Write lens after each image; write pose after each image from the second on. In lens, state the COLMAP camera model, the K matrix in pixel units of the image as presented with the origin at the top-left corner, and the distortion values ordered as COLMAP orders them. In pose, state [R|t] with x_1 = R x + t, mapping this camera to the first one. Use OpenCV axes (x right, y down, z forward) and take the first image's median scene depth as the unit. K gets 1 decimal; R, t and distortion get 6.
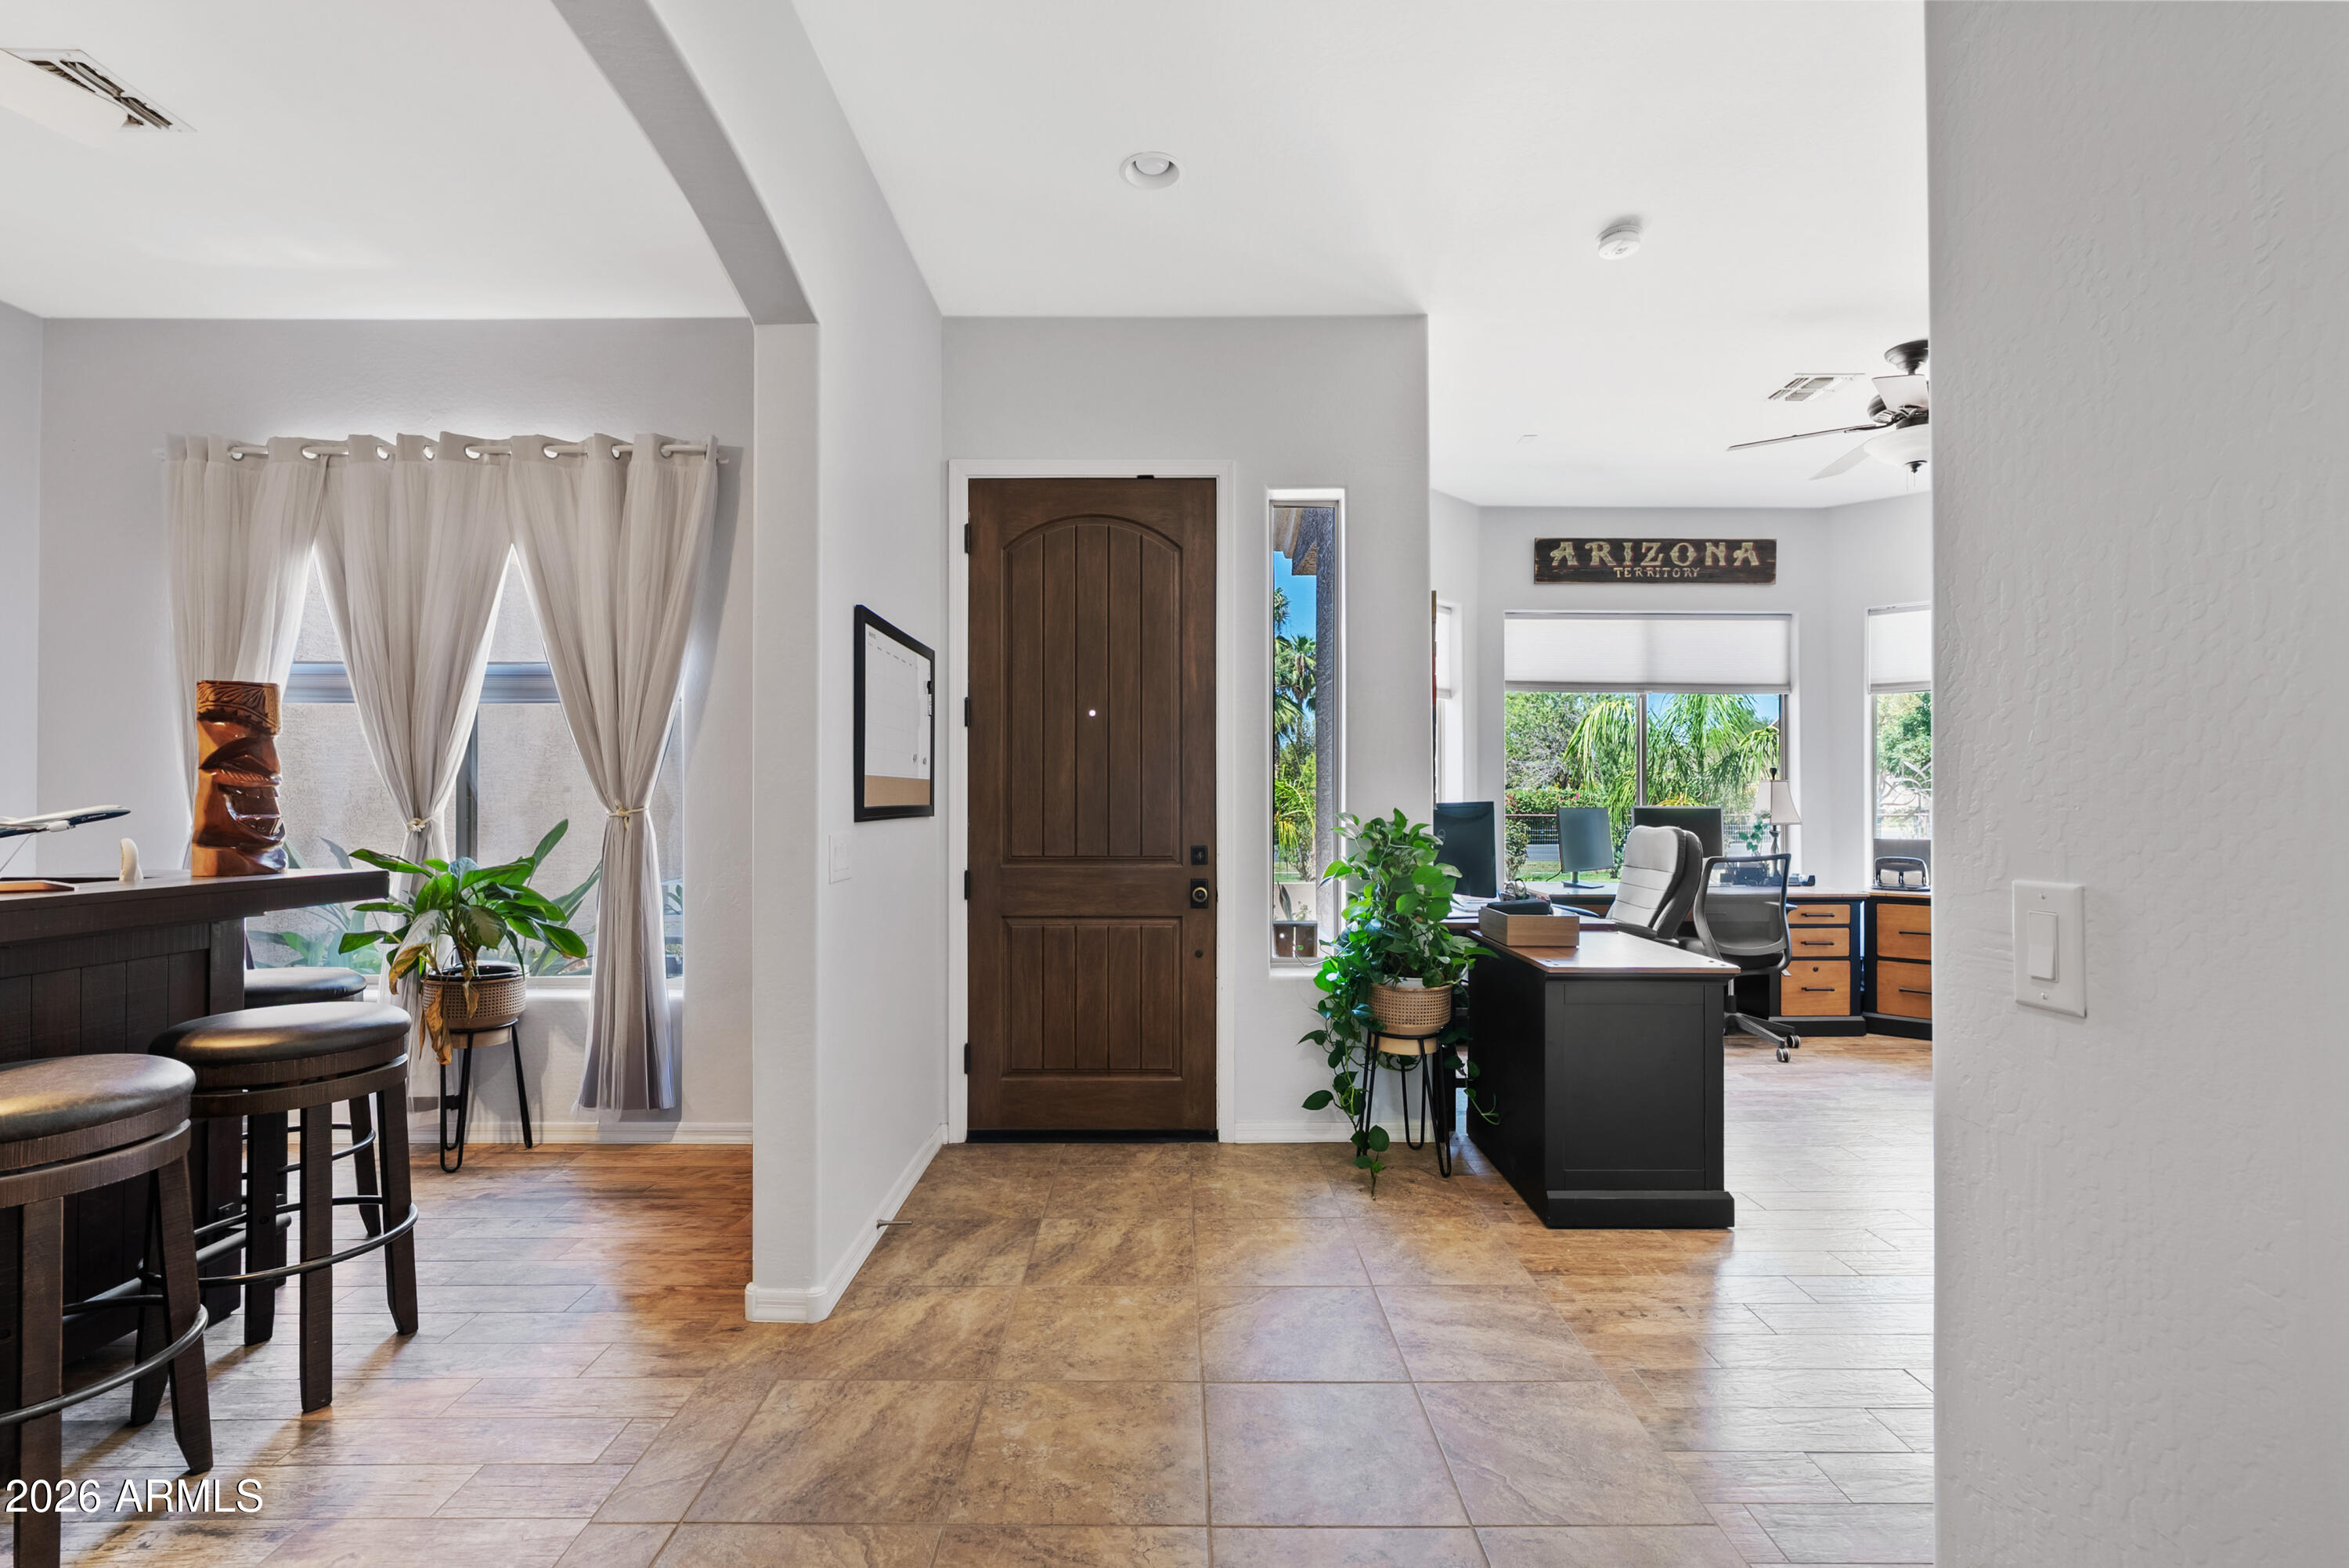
lens RADIAL K [[1073.3, 0, 1176.1], [0, 1073.3, 783.2], [0, 0, 1]] dist [-0.007229, 0.003245]
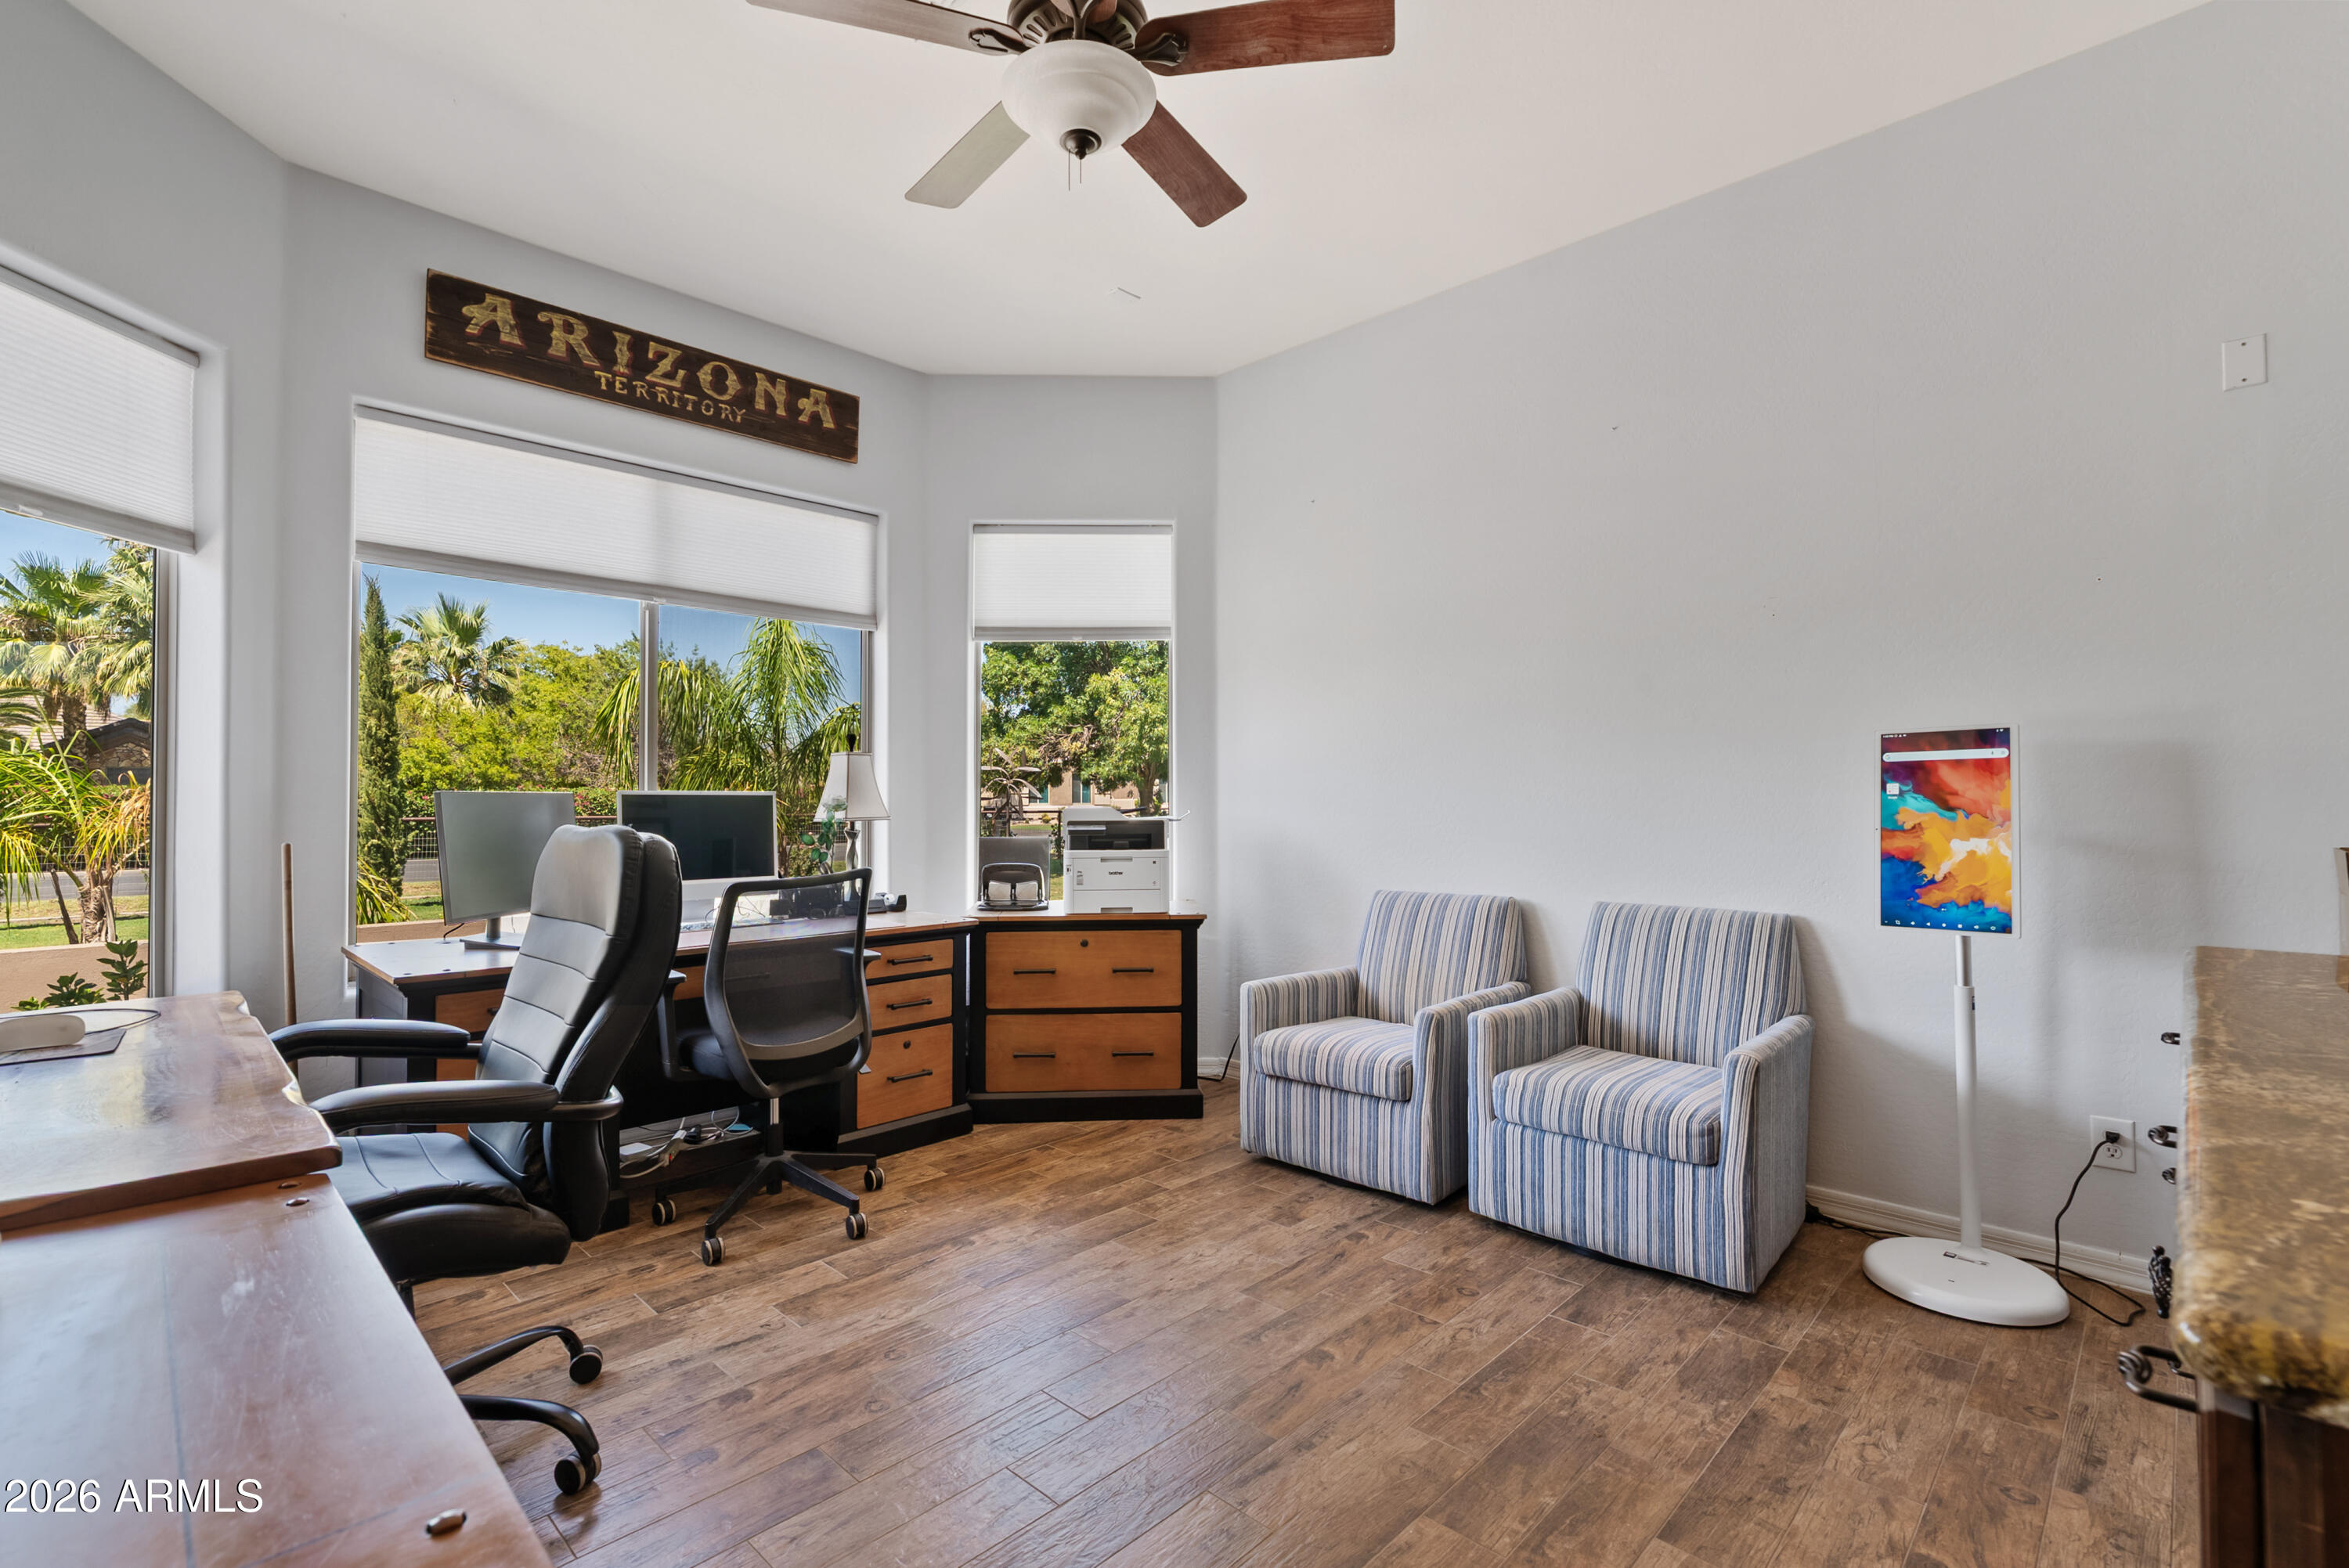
lens RADIAL K [[1073.3, 0, 1174.7], [0, 1073.3, 784.7], [0, 0, 1]] dist [-0.007229, 0.003245]
pose [[0.705456, 0.006759, 0.708721, 0.240962], [-0.007100, 0.999972, -0.002469, 0.017590], [-0.708718, -0.003291, 0.705484, 0.411193]]
